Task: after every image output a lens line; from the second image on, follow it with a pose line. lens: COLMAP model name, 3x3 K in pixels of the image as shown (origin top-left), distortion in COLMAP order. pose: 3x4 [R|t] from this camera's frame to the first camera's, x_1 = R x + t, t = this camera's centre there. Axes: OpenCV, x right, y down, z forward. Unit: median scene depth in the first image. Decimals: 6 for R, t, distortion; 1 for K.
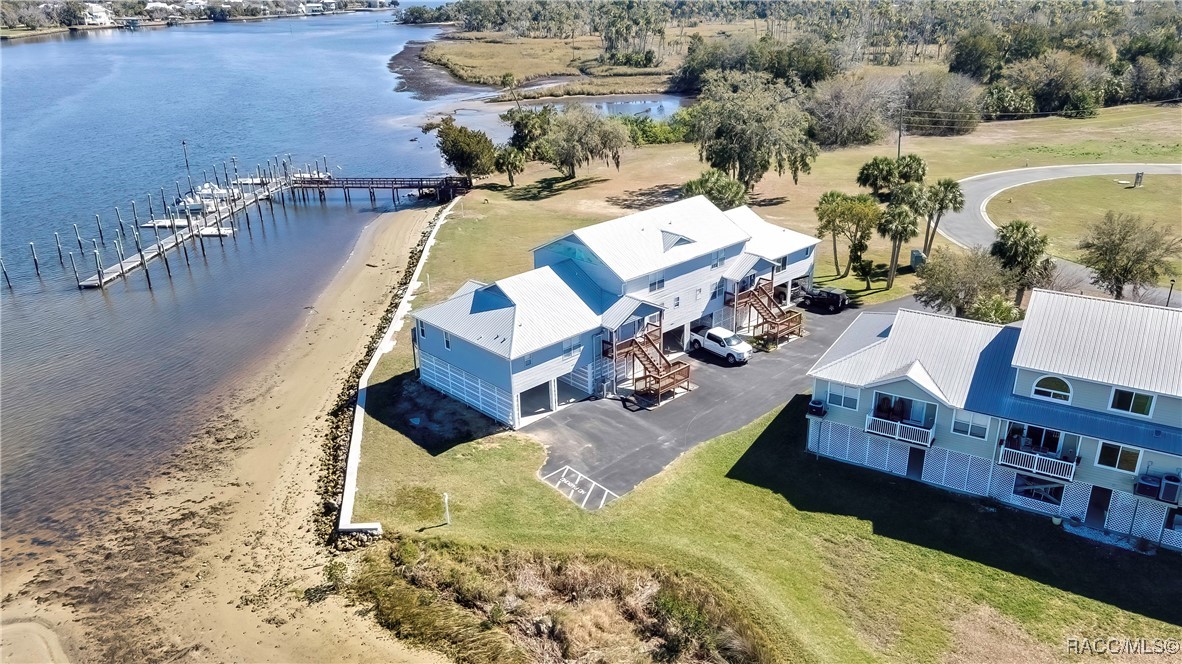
lens RADIAL K [[849.3, 0, 591.0], [0, 849.3, 332.0], [0, 0, 1]] dist [0.038568, 0.001617]
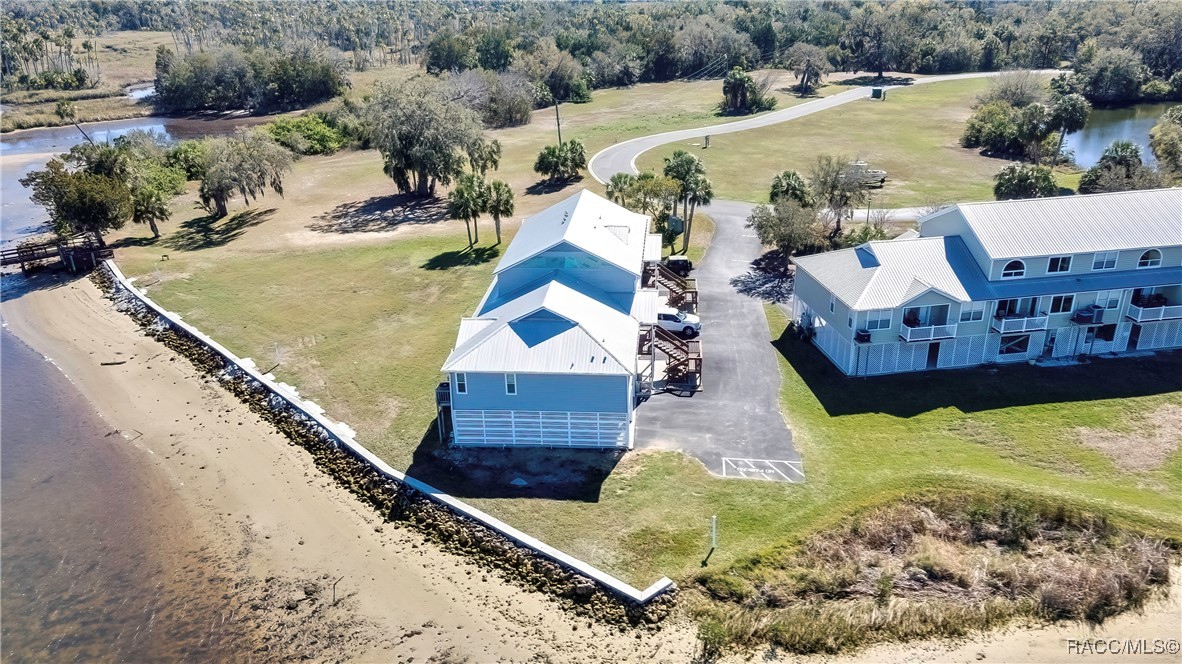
lens RADIAL K [[849.3, 0, 591.0], [0, 849.3, 332.0], [0, 0, 1]] dist [0.038568, 0.001617]
pose [[0.757727, -0.250466, 0.602592, -0.761630], [0.257363, 0.963261, 0.076757, -0.107611], [-0.599678, 0.096924, 0.794350, 0.309739]]
